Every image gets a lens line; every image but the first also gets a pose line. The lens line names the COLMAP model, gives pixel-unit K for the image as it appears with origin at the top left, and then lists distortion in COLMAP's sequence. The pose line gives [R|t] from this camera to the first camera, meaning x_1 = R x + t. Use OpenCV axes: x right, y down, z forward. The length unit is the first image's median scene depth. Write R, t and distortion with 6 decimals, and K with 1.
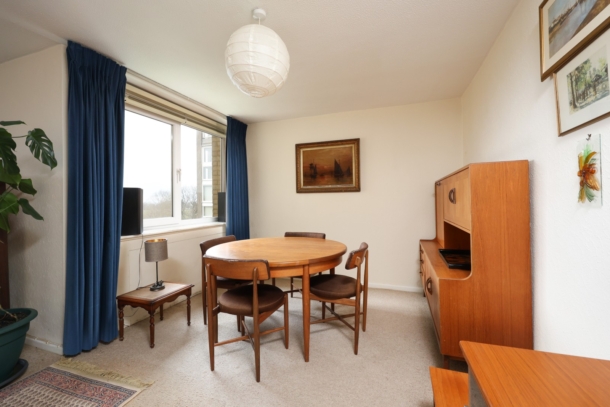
lens RADIAL K [[247.9, 0, 314.3], [0, 247.9, 203.8], [0, 0, 1]] dist [0.000819, 0.000070]
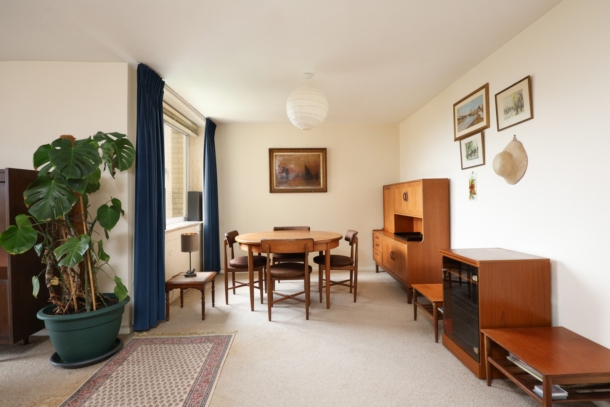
lens RADIAL K [[315.0, 0, 305.0], [0, 315.0, 203.5], [0, 0, 1]] dist [0.002844, 0.000975]
pose [[0.936393, -0.002538, 0.350944, -0.461641], [0.004233, 0.999983, -0.004062, 0.010822], [-0.350928, 0.005289, 0.936388, -0.400153]]
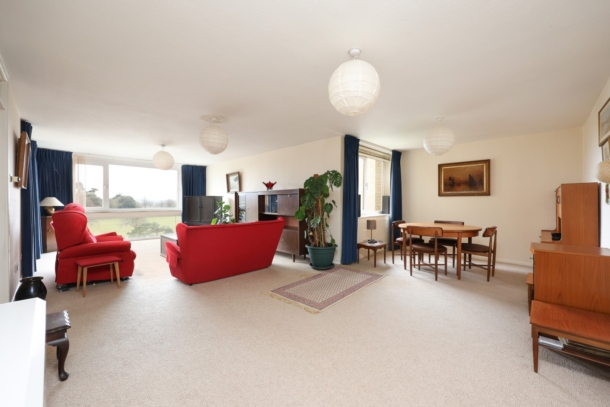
lens RADIAL K [[242.6, 0, 306.7], [0, 242.6, 203.5], [0, 0, 1]] dist [0.000294, -0.000075]
pose [[0.903653, 0.013911, -0.428039, -0.183133], [-0.014927, 0.999888, 0.000983, 0.012212], [0.428005, 0.005501, 0.903760, -0.773701]]
